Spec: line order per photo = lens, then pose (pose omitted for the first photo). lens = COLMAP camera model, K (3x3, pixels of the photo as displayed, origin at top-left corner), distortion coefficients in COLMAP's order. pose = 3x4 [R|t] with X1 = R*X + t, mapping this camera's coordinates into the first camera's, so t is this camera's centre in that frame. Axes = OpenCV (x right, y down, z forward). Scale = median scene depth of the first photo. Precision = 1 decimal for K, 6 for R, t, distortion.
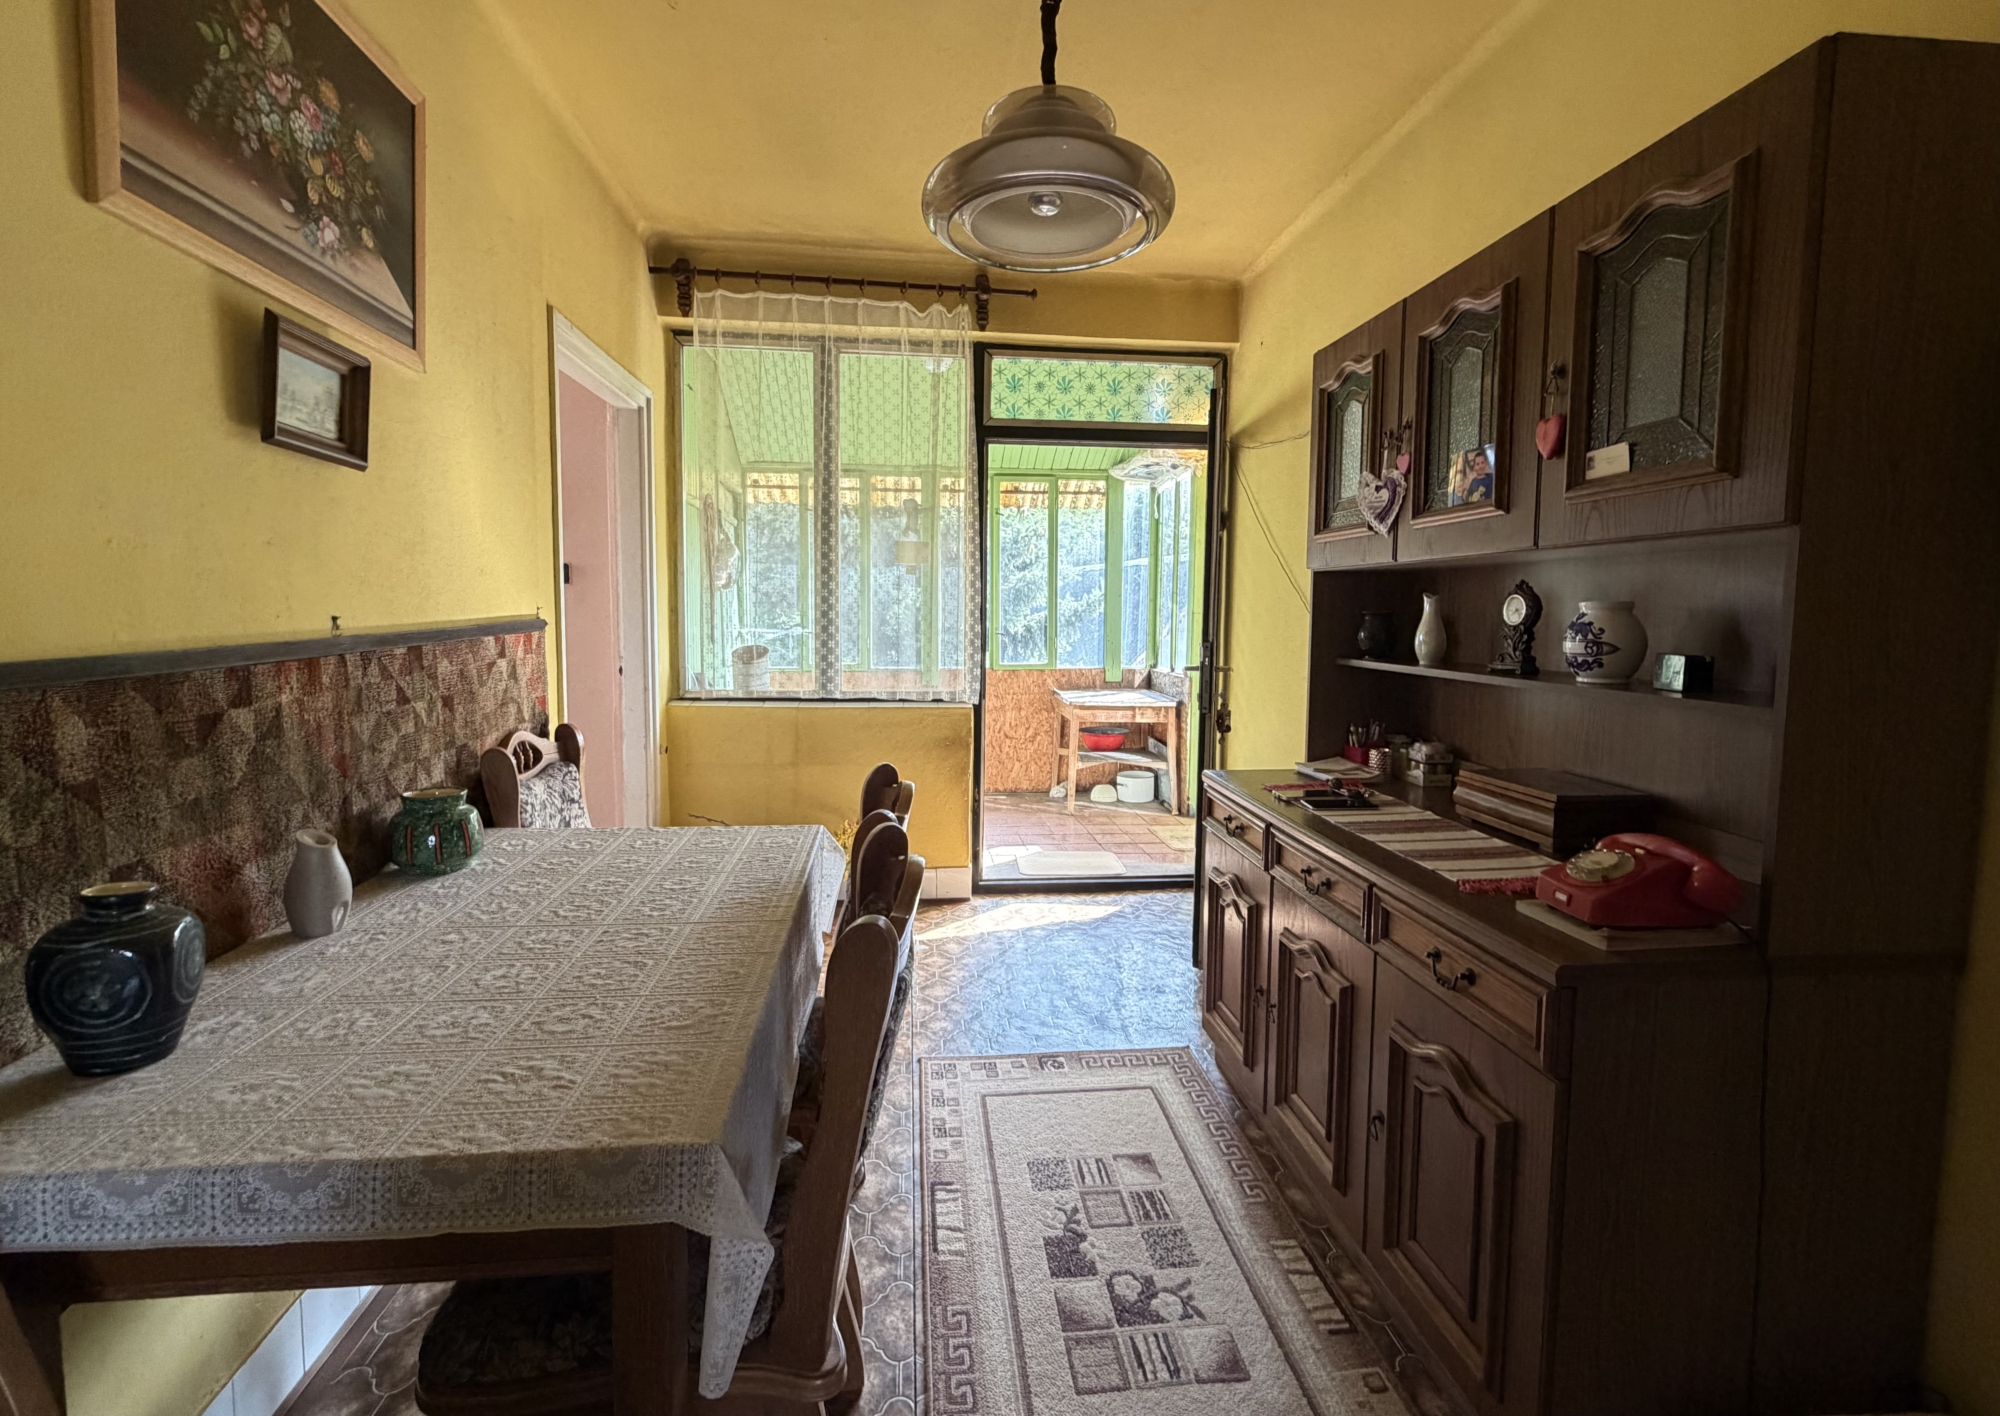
lens RADIAL K [[870.2, 0, 991.5], [0, 870.2, 681.0], [0, 0, 1]] dist [0.001387, -0.000551]
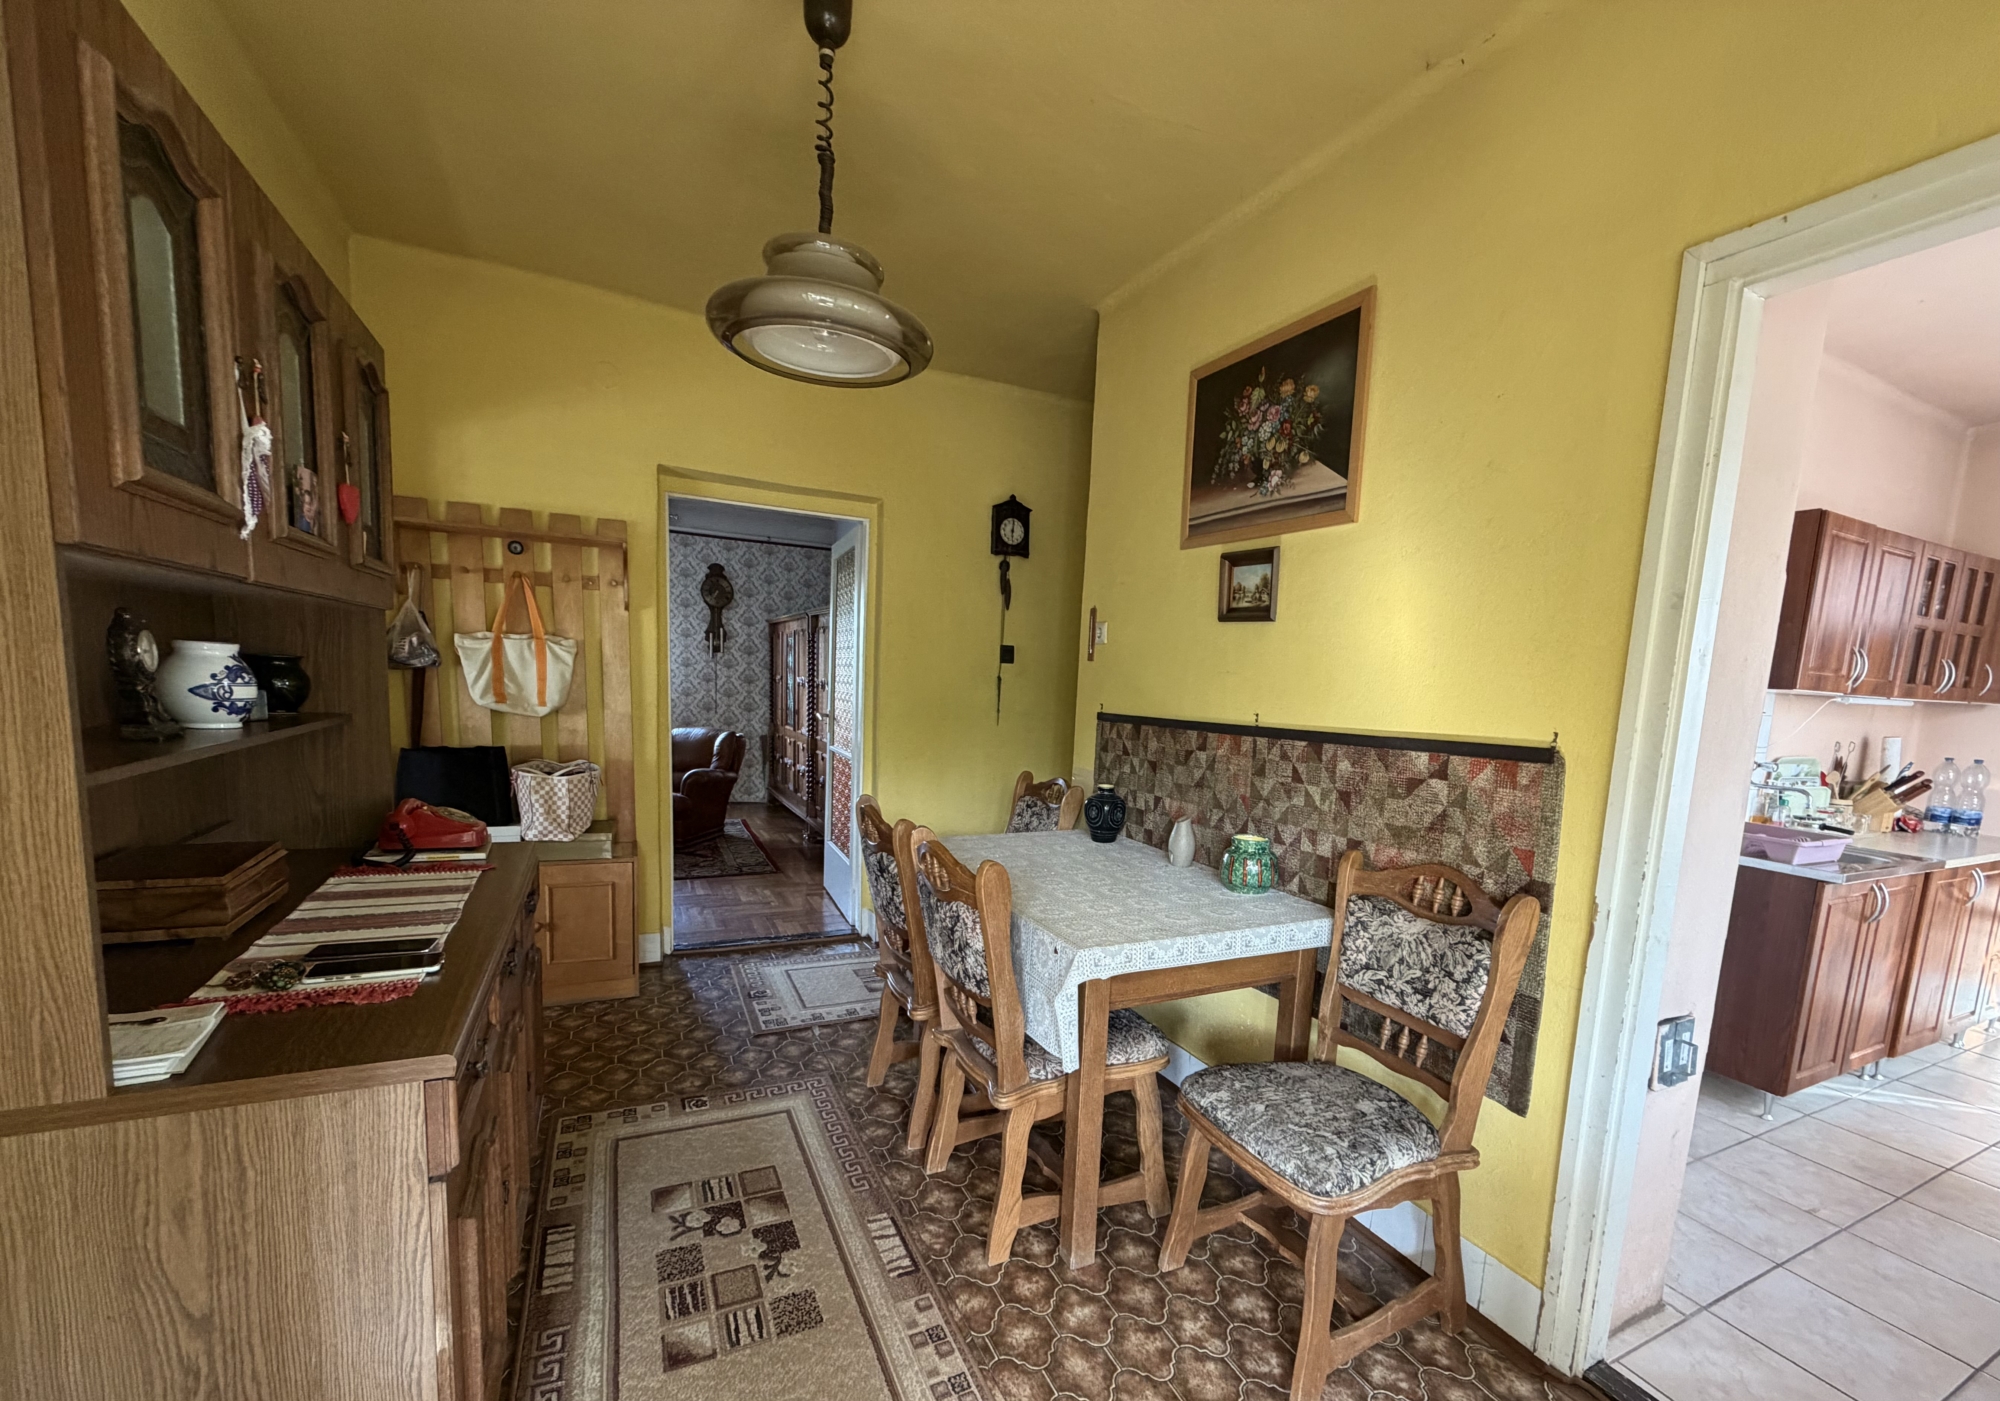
lens RADIAL K [[862.6, 0, 1067.9], [0, 862.6, 796.7], [0, 0, 1]] dist [0.000887, 0.000111]
pose [[-0.923739, -0.009246, -0.382911, 0.196060], [-0.095197, 0.973881, 0.206138, -0.214772], [0.371004, 0.226870, -0.900492, 2.275093]]
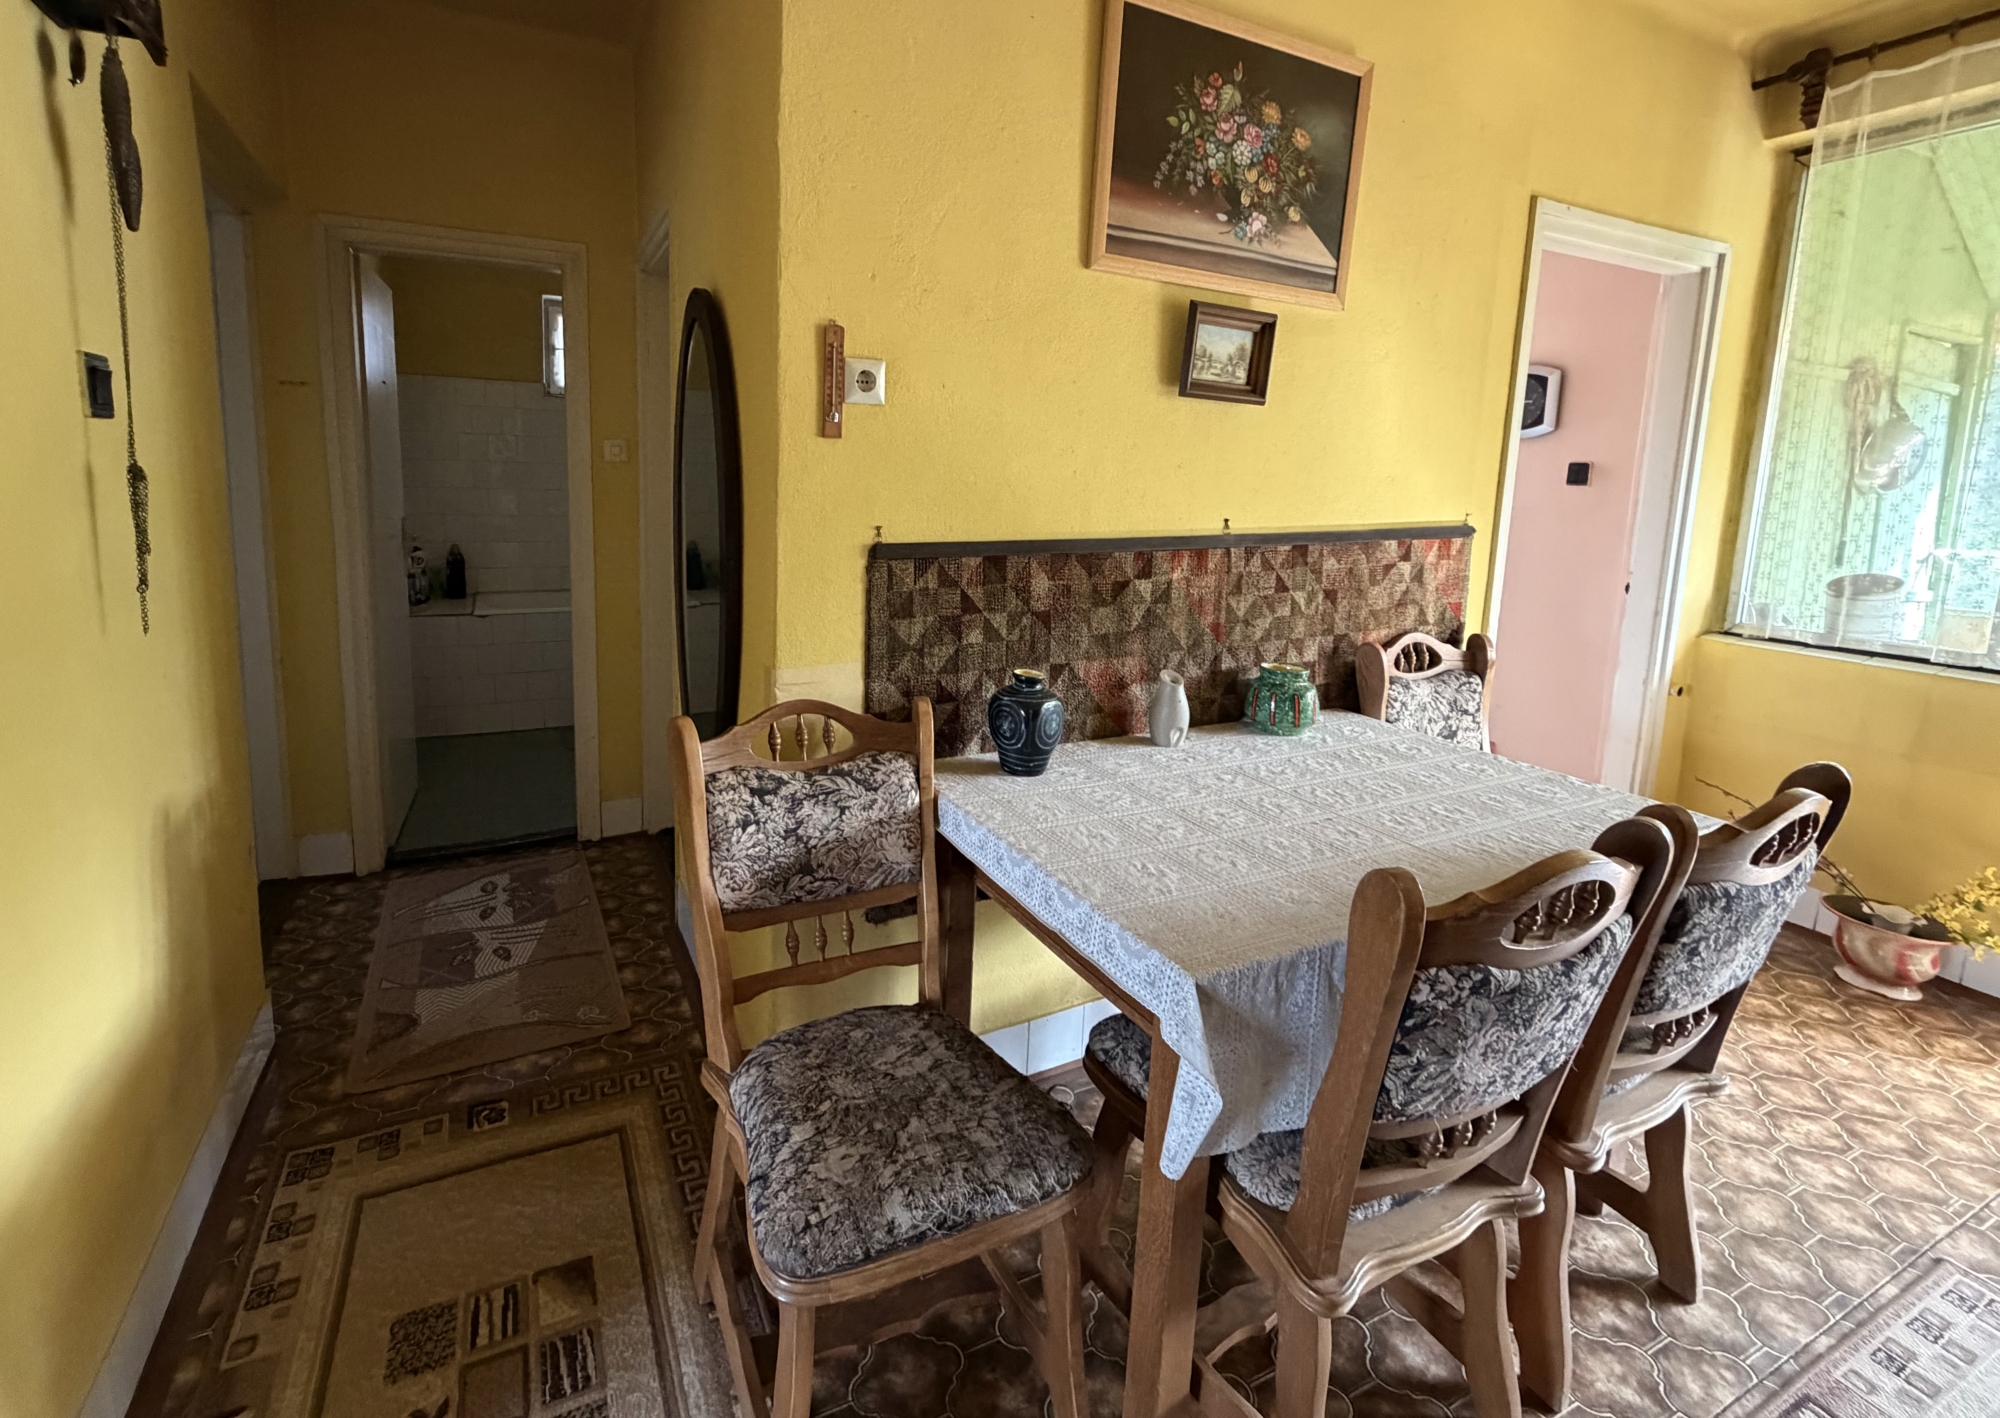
lens RADIAL K [[872.8, 0, 903.0], [0, 872.8, 589.9], [0, 0, 1]] dist [-0.000228, -0.000002]
pose [[0.324079, 0.117773, -0.938670, 0.327640], [-0.099493, 0.990961, 0.089983, -0.036322], [0.940784, 0.064230, 0.332867, 0.099635]]
